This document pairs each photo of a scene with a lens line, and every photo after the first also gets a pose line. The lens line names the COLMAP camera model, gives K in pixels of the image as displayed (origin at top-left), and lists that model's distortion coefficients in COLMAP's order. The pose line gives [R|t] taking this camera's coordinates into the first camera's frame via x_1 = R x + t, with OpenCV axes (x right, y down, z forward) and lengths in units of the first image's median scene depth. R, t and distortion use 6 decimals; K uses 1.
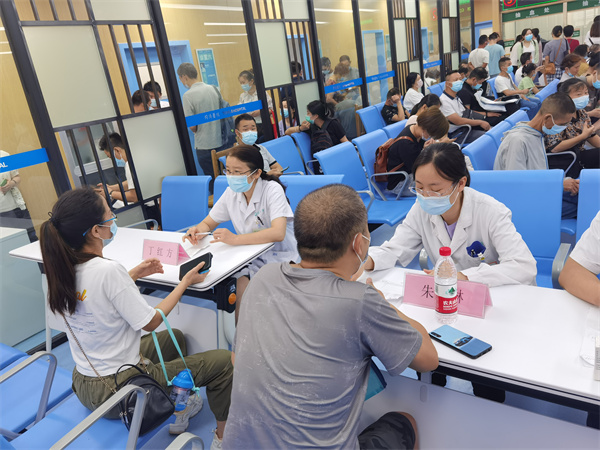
lens RADIAL K [[474.1, 0, 300.0], [0, 474.1, 225.0], [0, 0, 1]] dist [0.021501, -0.005035]
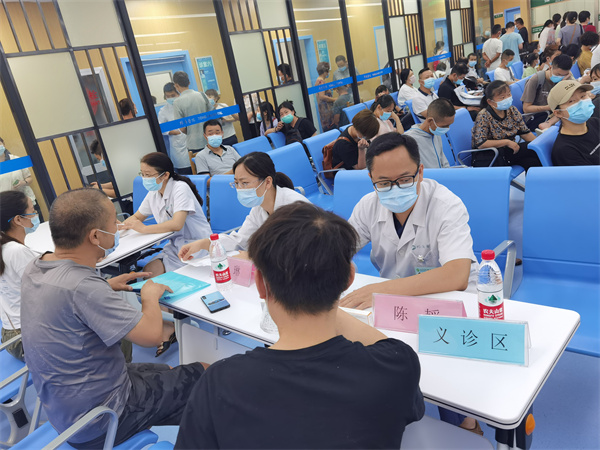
lens RADIAL K [[474.1, 0, 300.0], [0, 474.1, 225.0], [0, 0, 1]] dist [0.021501, -0.005035]
pose [[0.992171, -0.002148, -0.124872, 0.196595], [0.004362, 0.999838, 0.017461, -0.000347], [0.124814, -0.017869, 0.992019, -0.086213]]
